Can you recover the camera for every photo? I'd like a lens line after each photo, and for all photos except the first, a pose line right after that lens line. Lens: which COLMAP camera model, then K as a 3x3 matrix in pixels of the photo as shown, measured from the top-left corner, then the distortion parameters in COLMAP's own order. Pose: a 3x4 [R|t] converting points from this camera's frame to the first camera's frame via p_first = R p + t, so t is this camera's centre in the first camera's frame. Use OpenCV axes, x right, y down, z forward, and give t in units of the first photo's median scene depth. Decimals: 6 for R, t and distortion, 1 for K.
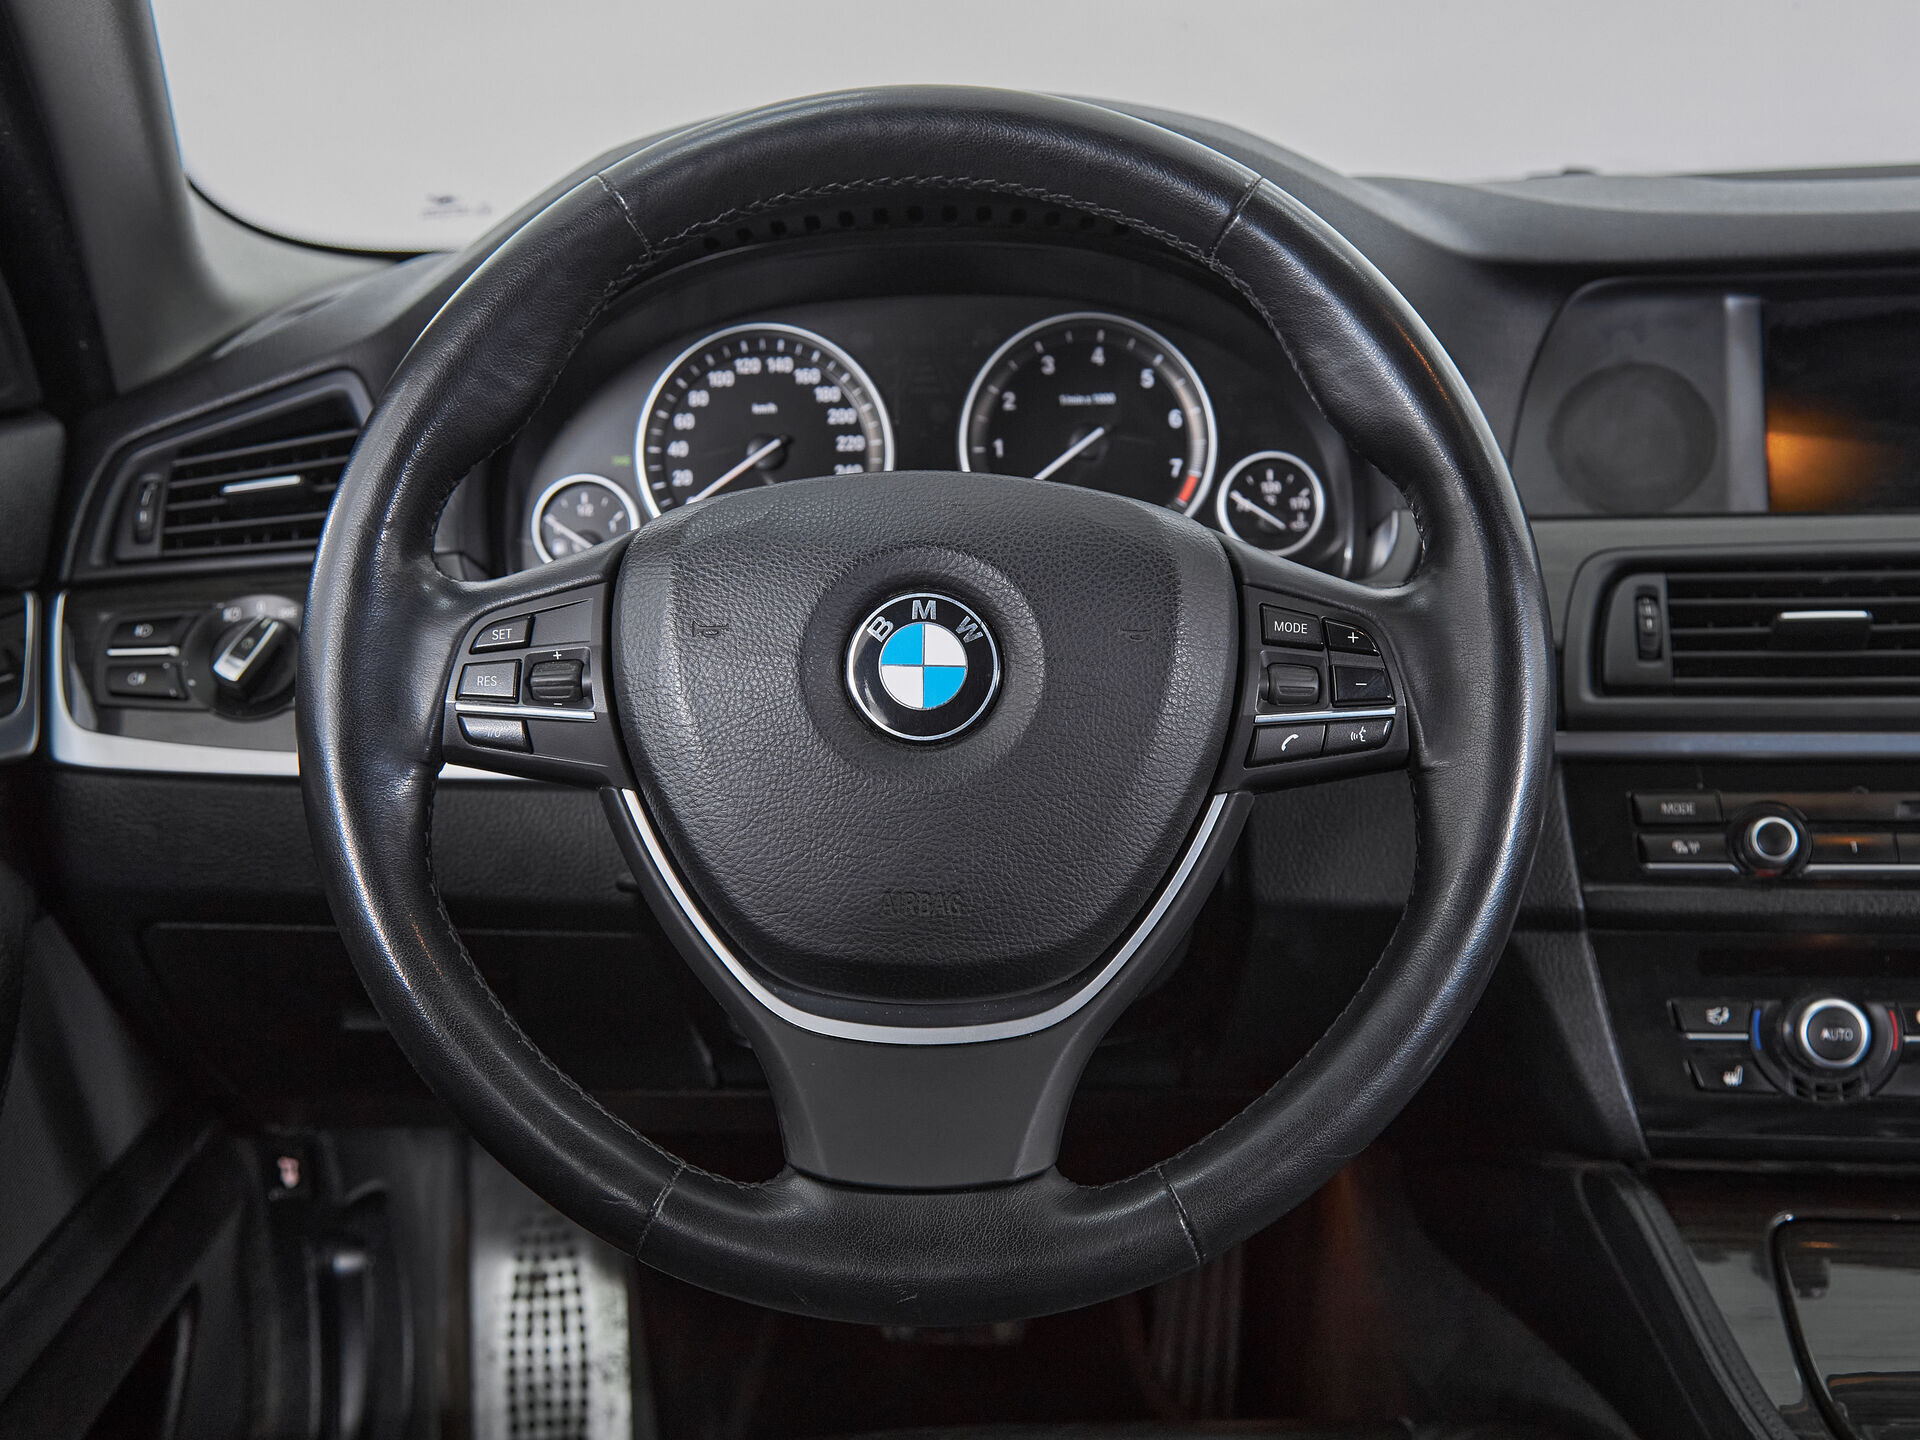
lens RADIAL K [[2443.8, 0, 961.2], [0, 2443.8, 730.5], [0, 0, 1]] dist [0.037441, 0.000000]
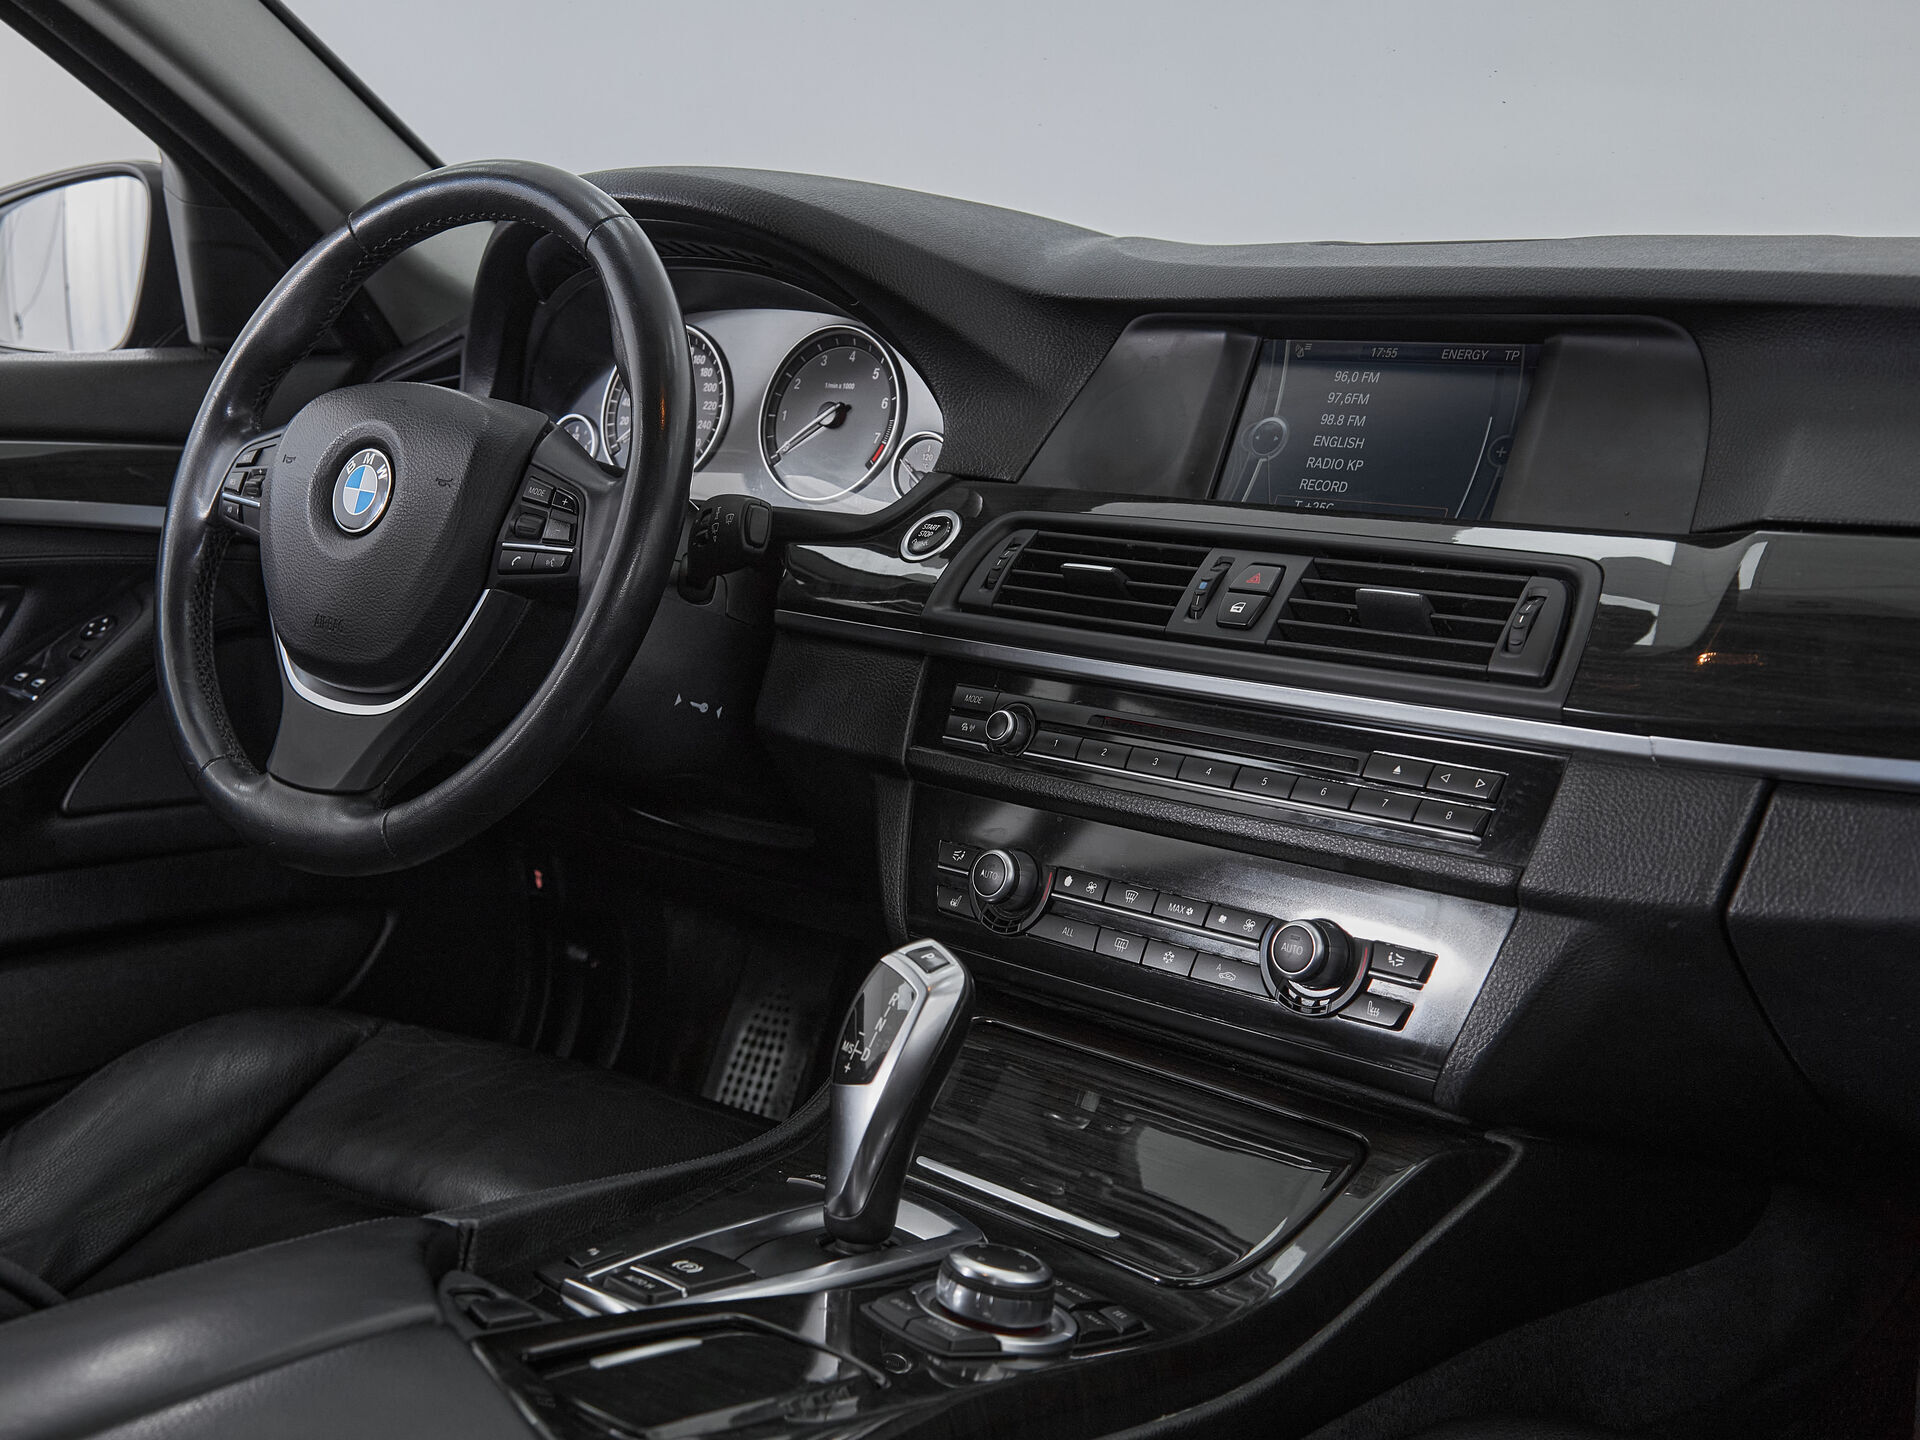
lens RADIAL K [[2406.4, 0, 758.0], [0, 2406.4, 706.4], [0, 0, 1]] dist [0.026004, 0.000000]
pose [[0.733124, 0.146730, -0.664078, 1.072005], [-0.183937, 0.982837, 0.014100, 0.038722], [0.654749, 0.111811, 0.747530, -0.047102]]
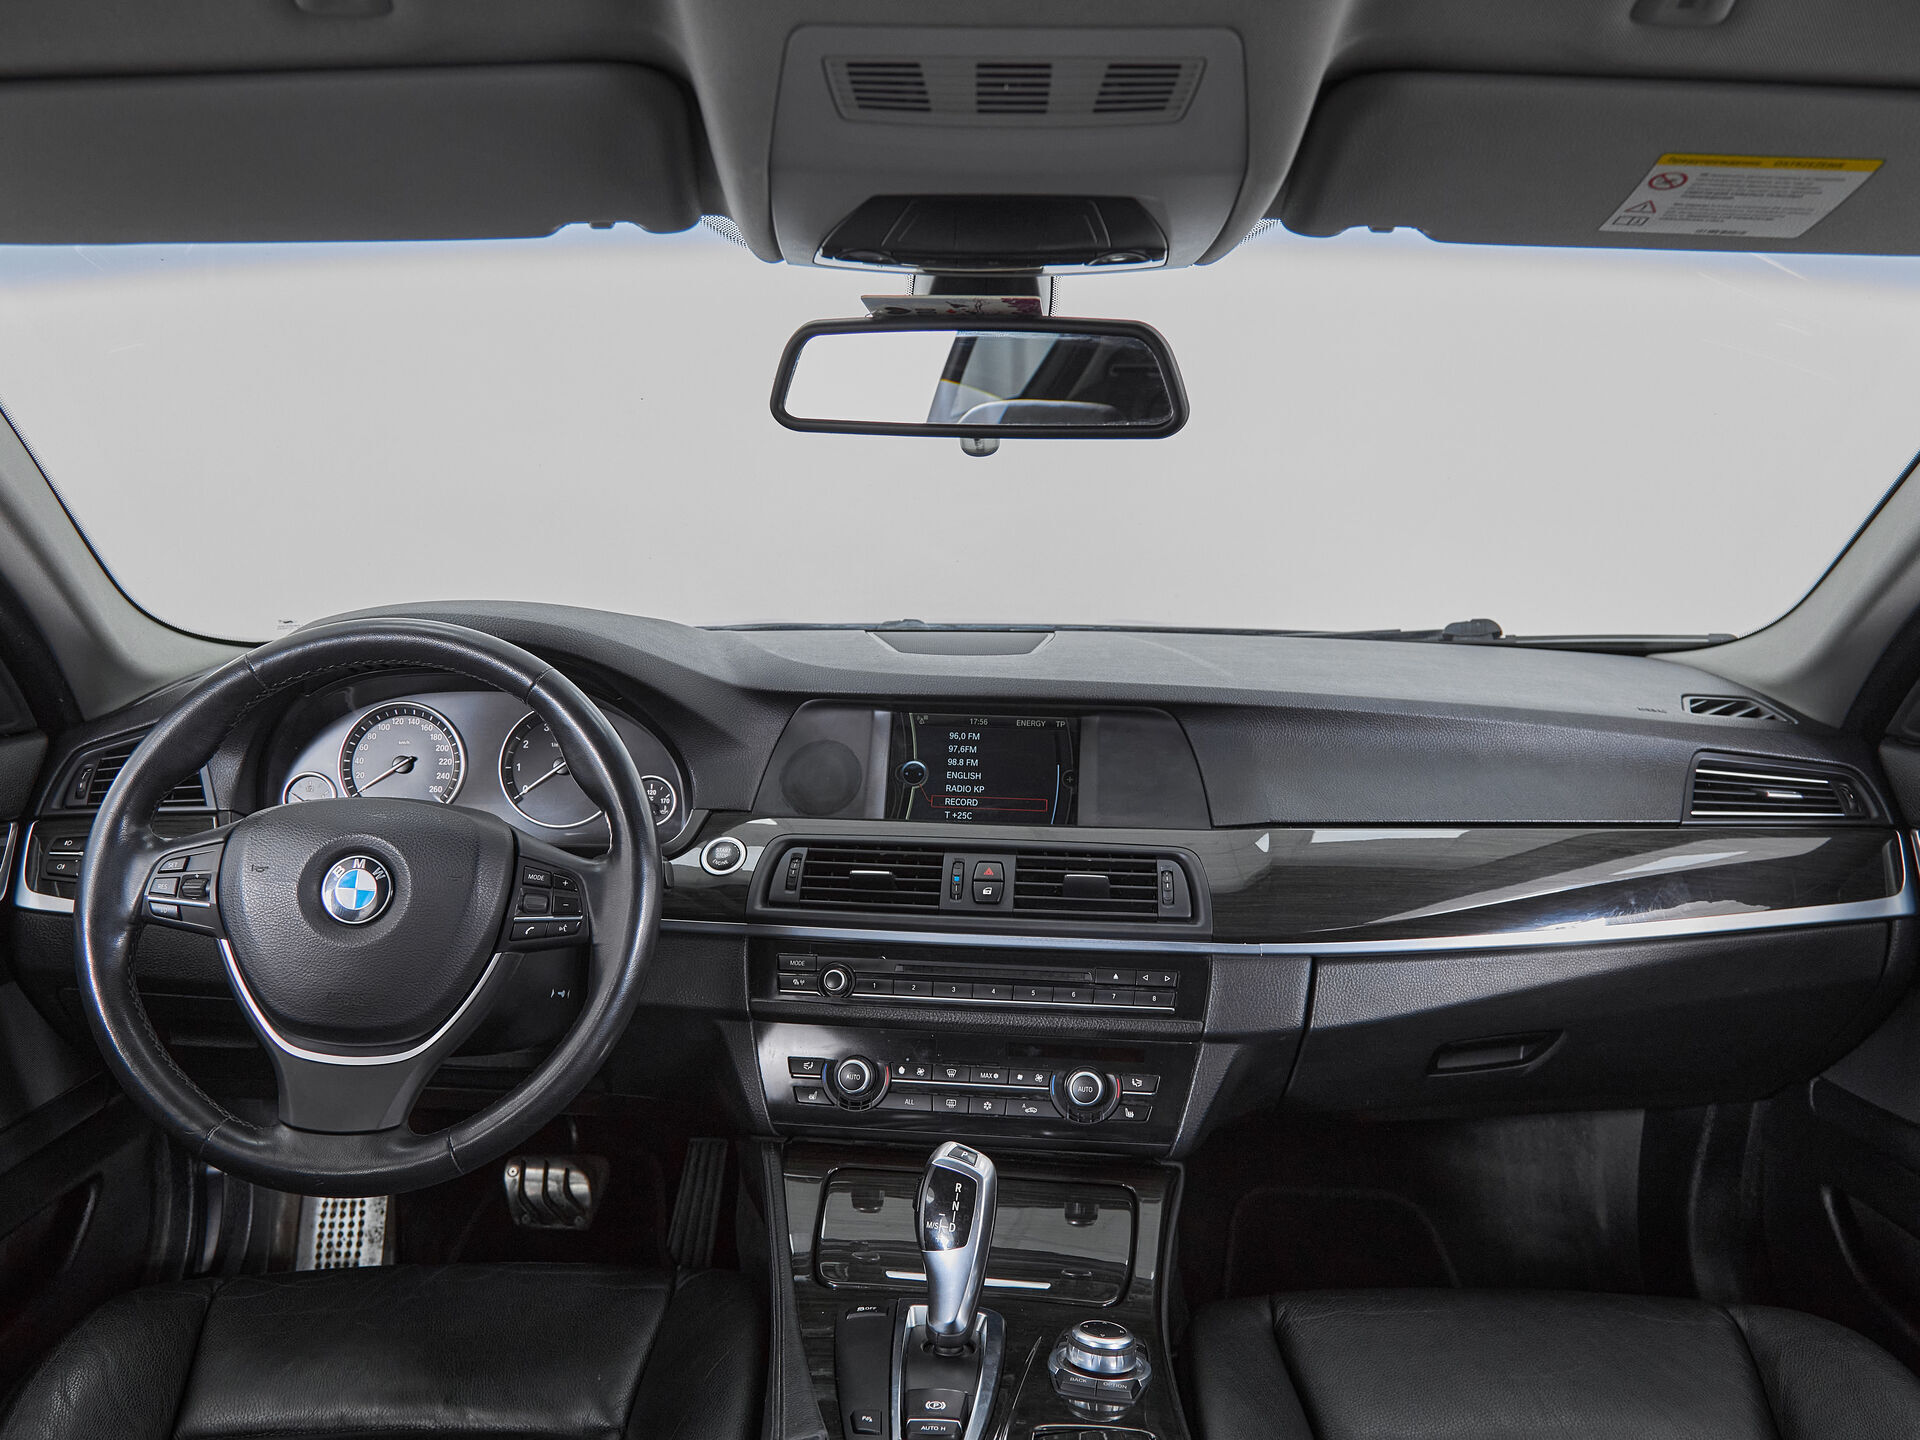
lens RADIAL K [[1592.8, 0, 942.5], [0, 1592.8, 715.0], [0, 0, 1]] dist [0.031985, -0.028369]
pose [[0.999037, 0.043861, -0.000819, 0.407306], [-0.043760, 0.995079, -0.088903, -0.062344], [-0.003084, 0.088853, 0.996040, -0.358376]]
